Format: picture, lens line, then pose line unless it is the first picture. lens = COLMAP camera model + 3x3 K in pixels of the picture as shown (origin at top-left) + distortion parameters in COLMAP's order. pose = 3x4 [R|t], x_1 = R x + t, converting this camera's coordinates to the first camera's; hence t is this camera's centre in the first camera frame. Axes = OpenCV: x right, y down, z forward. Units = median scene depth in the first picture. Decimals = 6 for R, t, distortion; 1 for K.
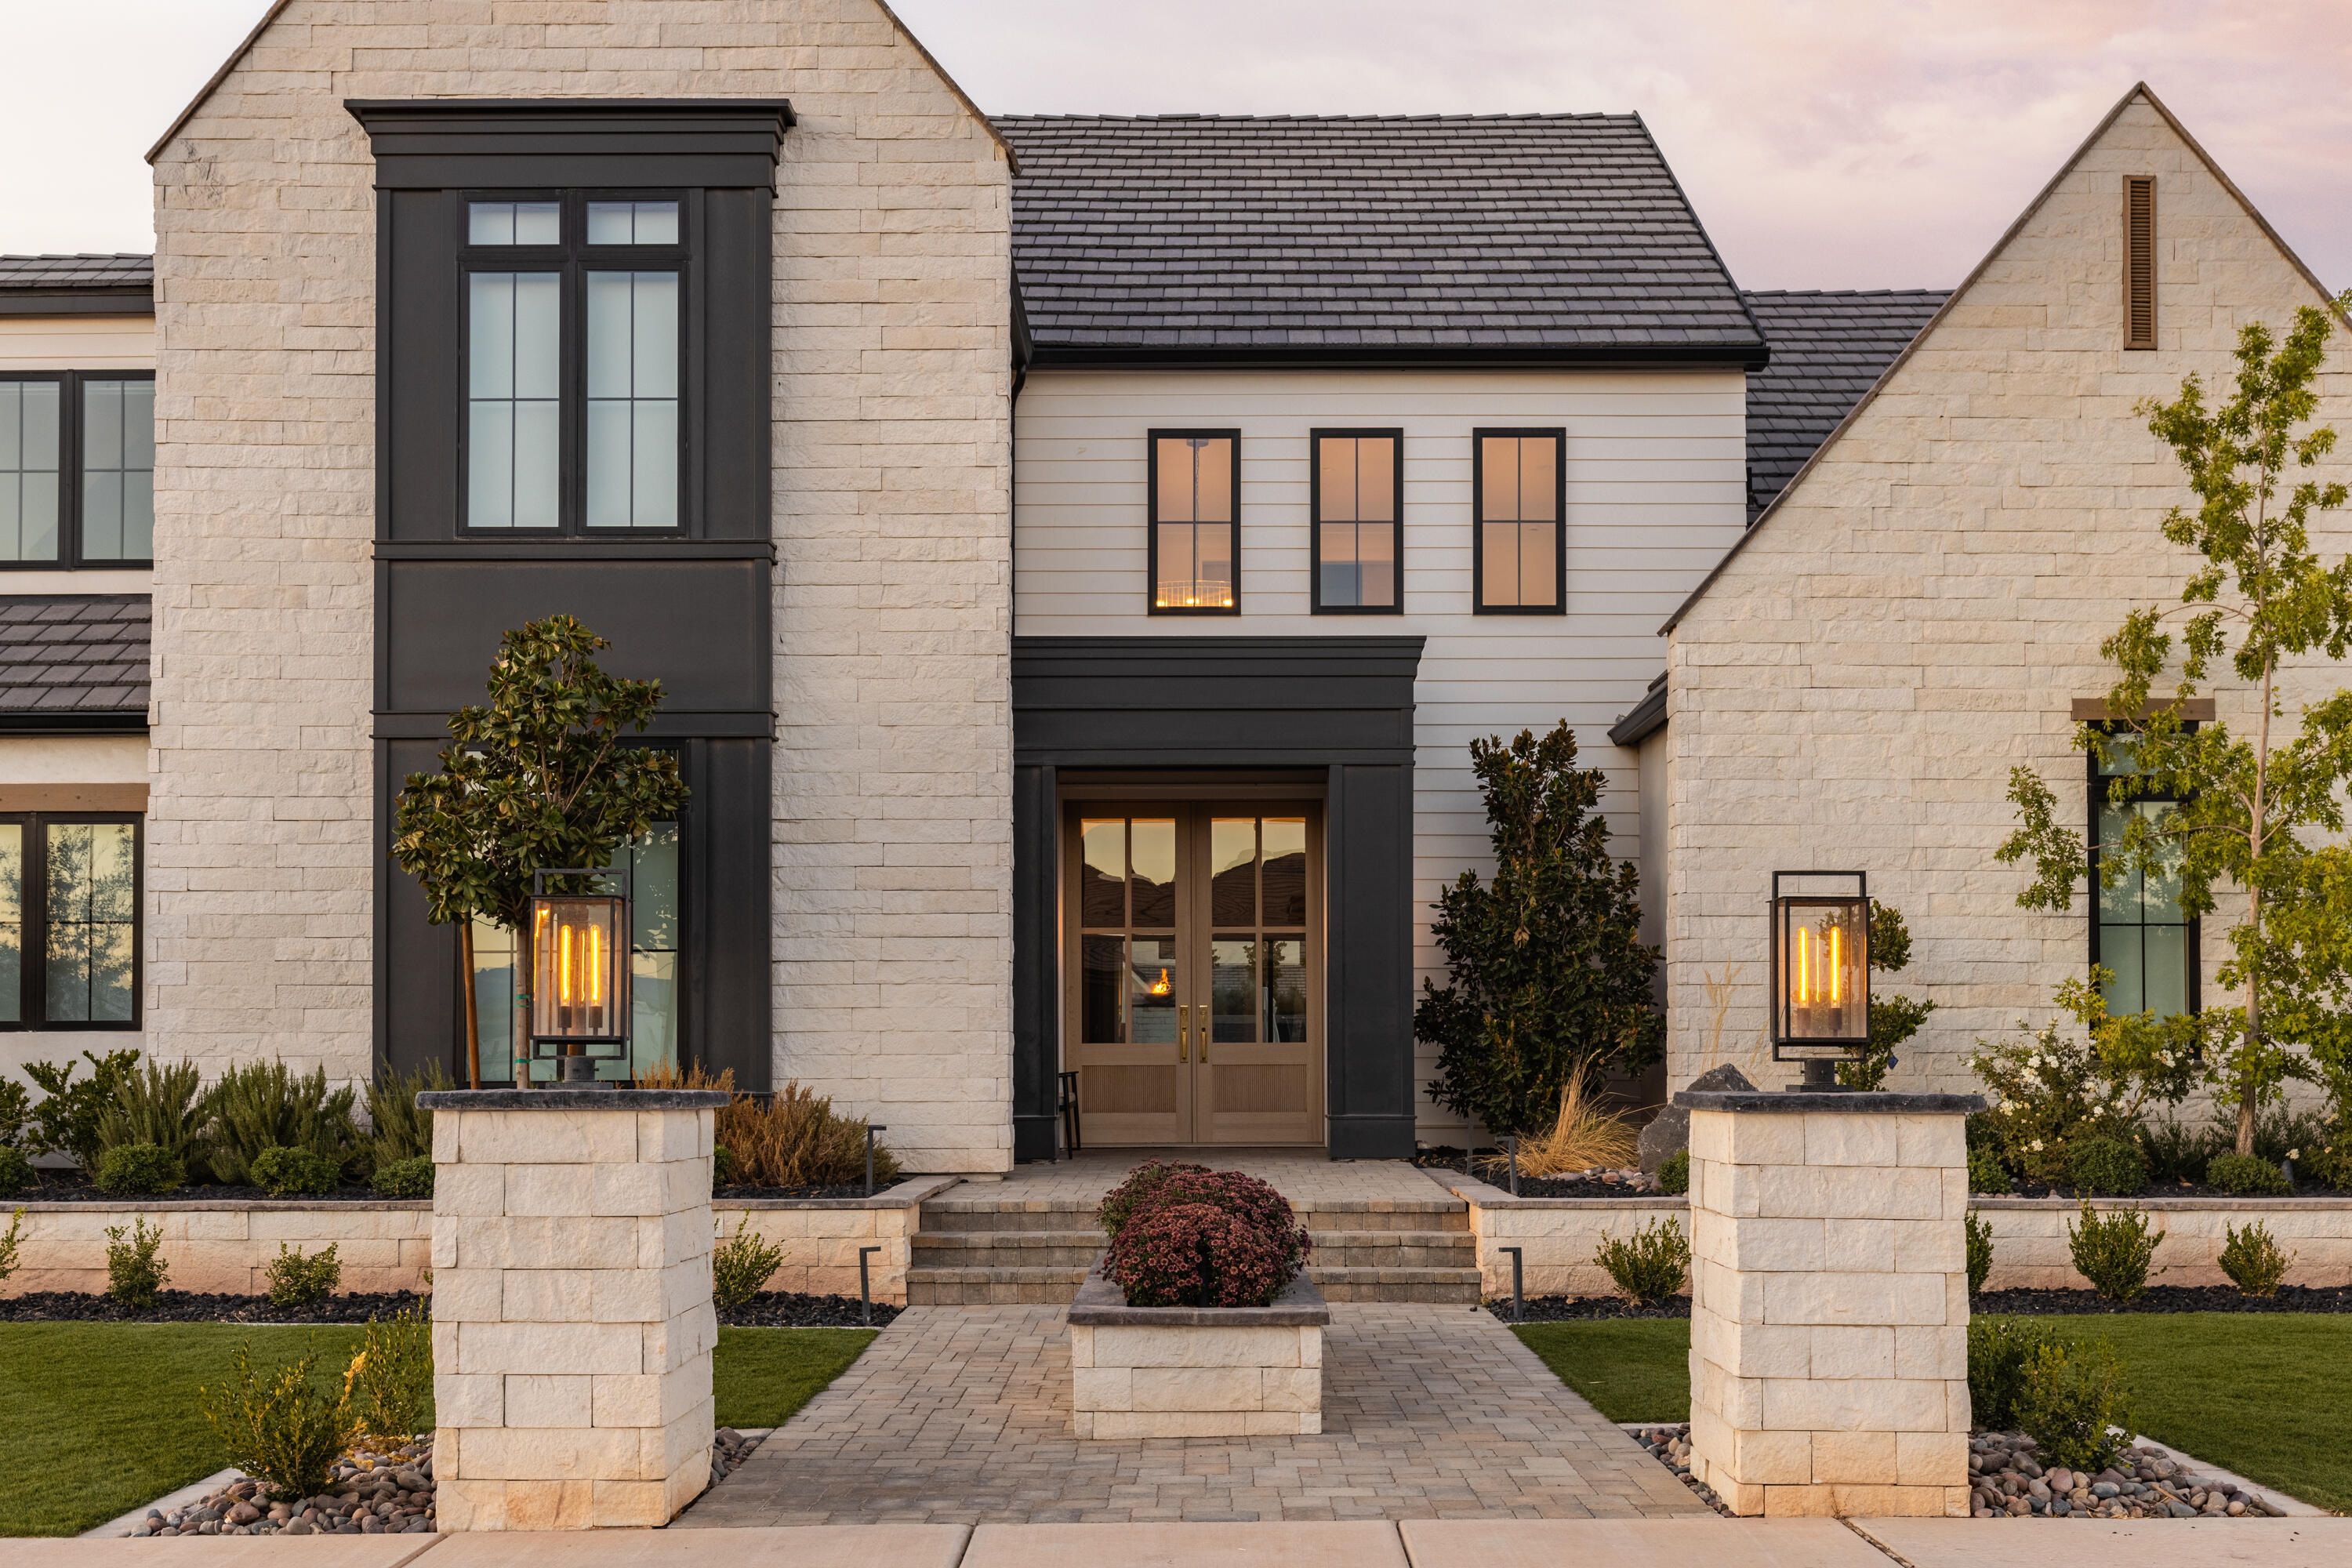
lens RADIAL K [[2452.3, 0, 1183.1], [0, 2452.3, 1016.6], [0, 0, 1]] dist [0.003399, 0.001773]
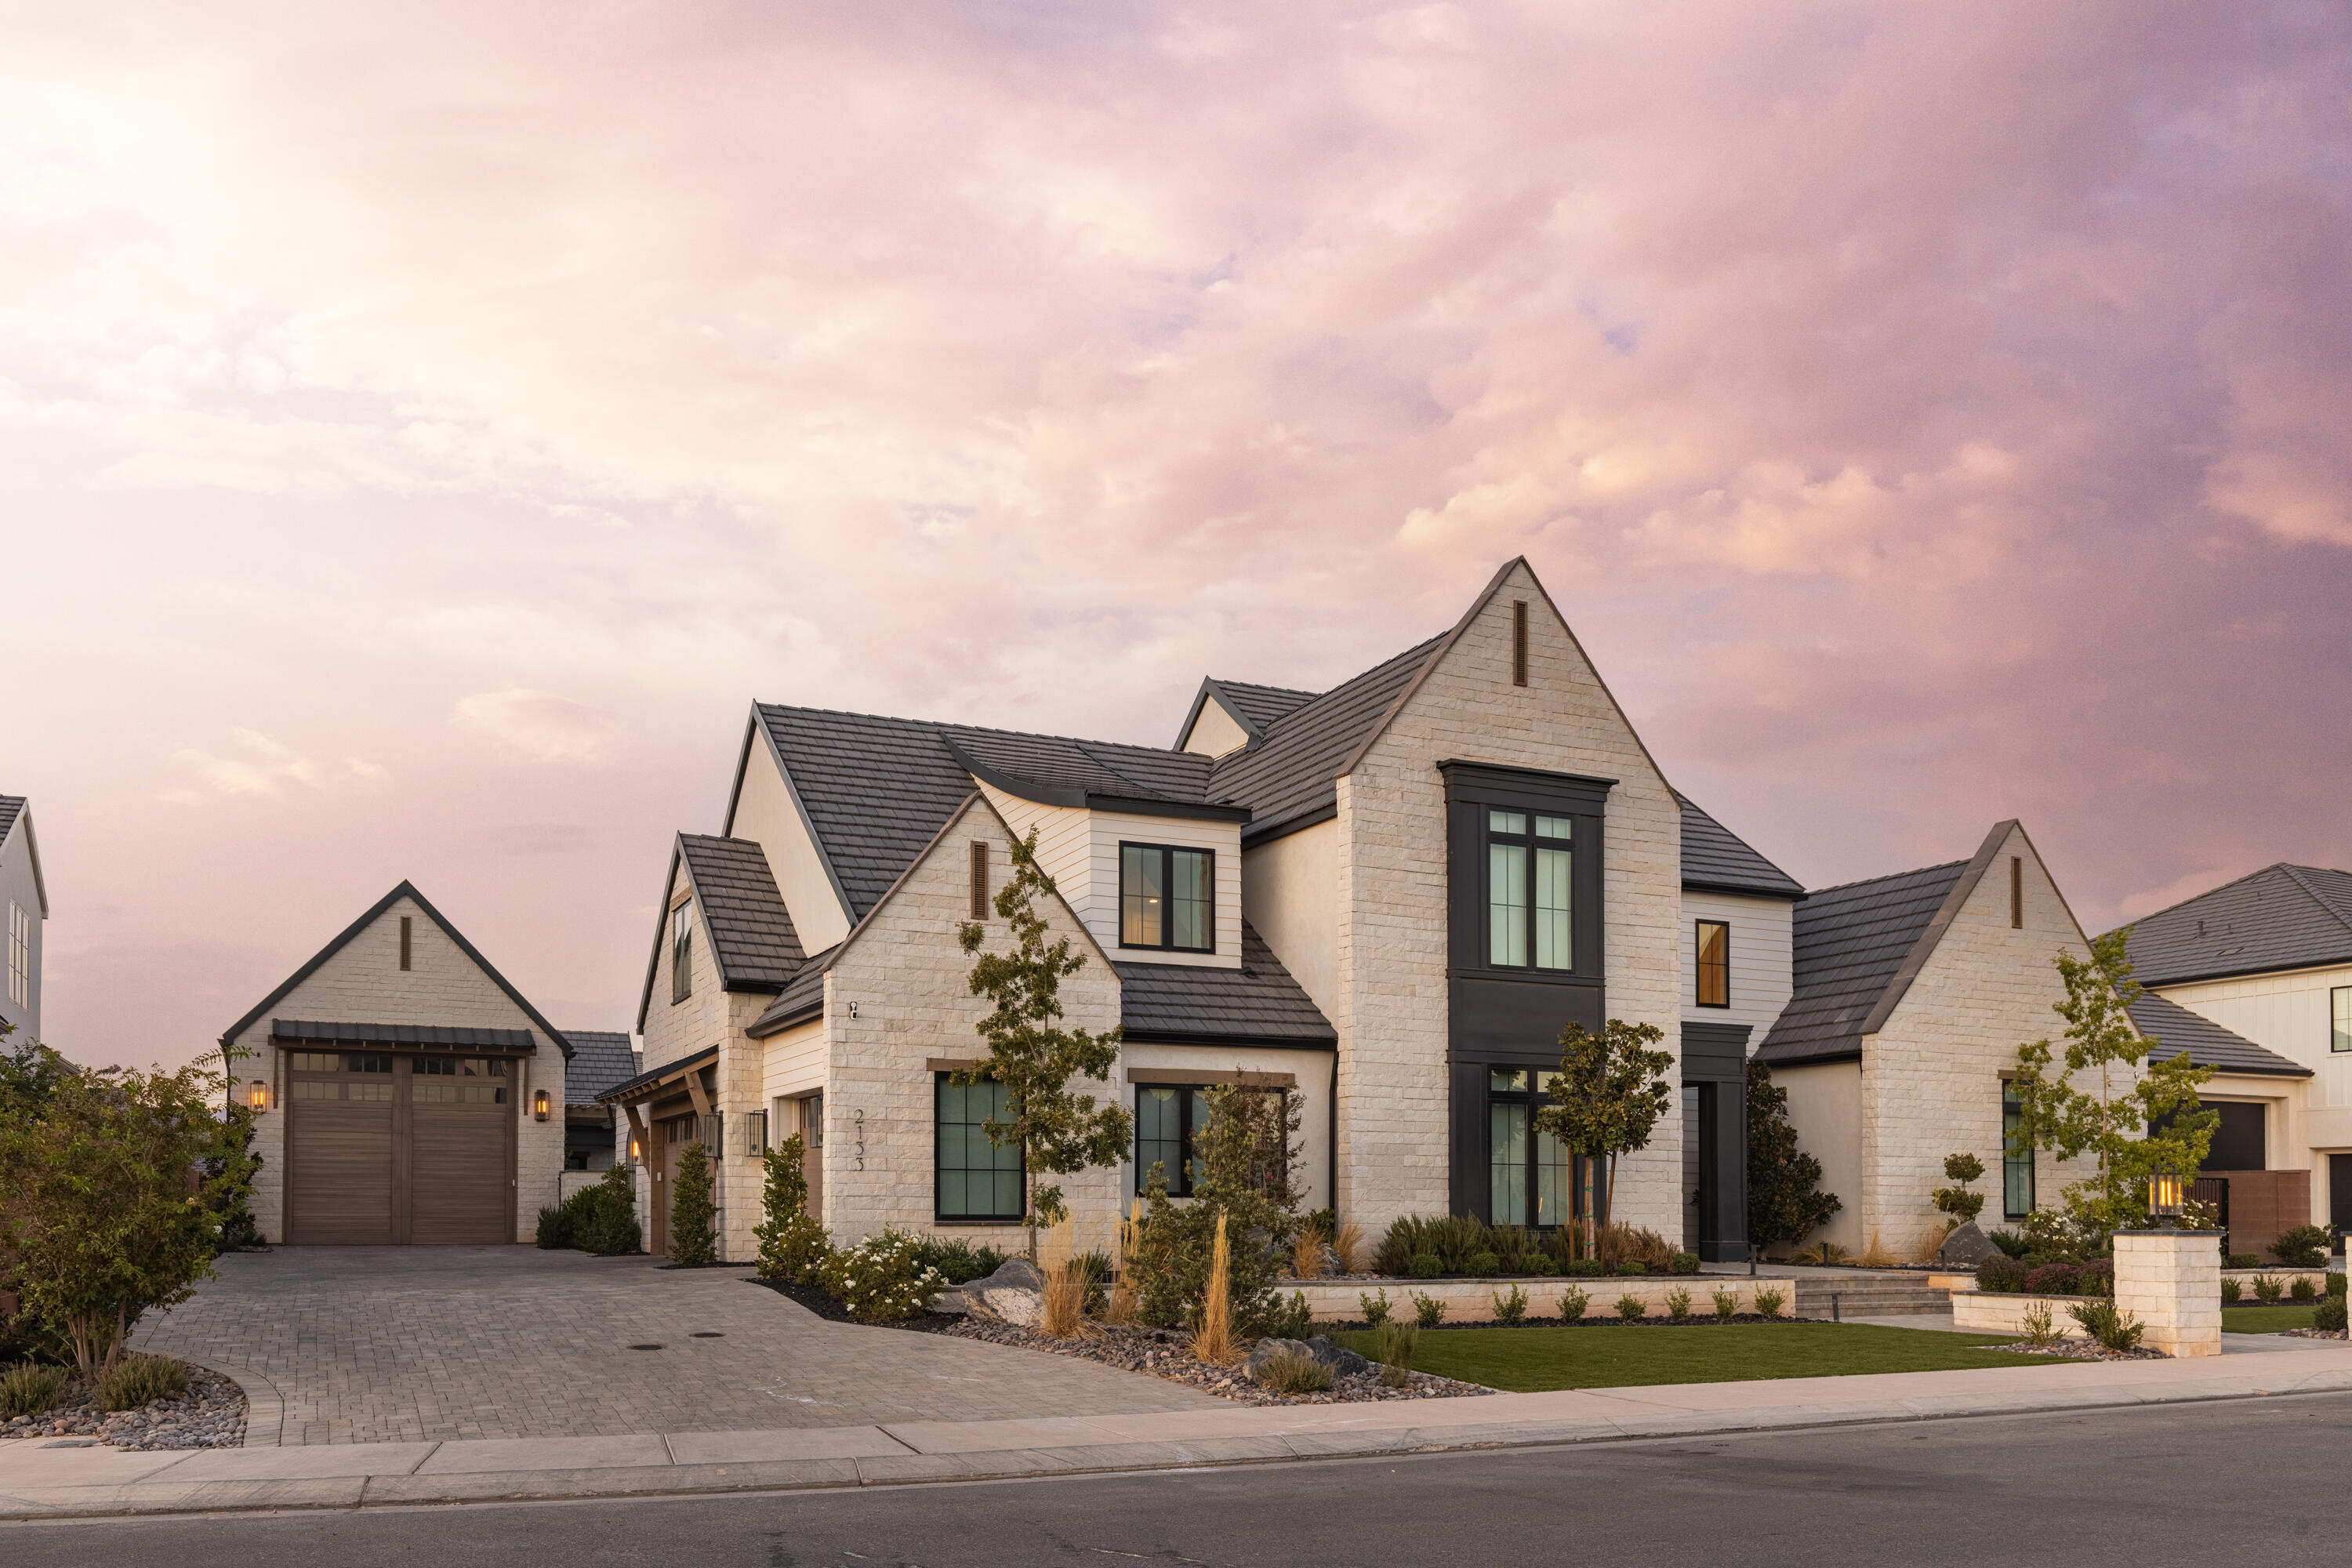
lens RADIAL K [[2006.0, 0, 1084.8], [0, 2006.0, 1151.3], [0, 0, 1]] dist [0.003061, 0.000337]
pose [[0.899441, 0.019387, 0.436611, -1.351937], [-0.015761, 0.999805, -0.011925, -0.010931], [-0.436757, 0.003844, 0.899571, -0.404912]]
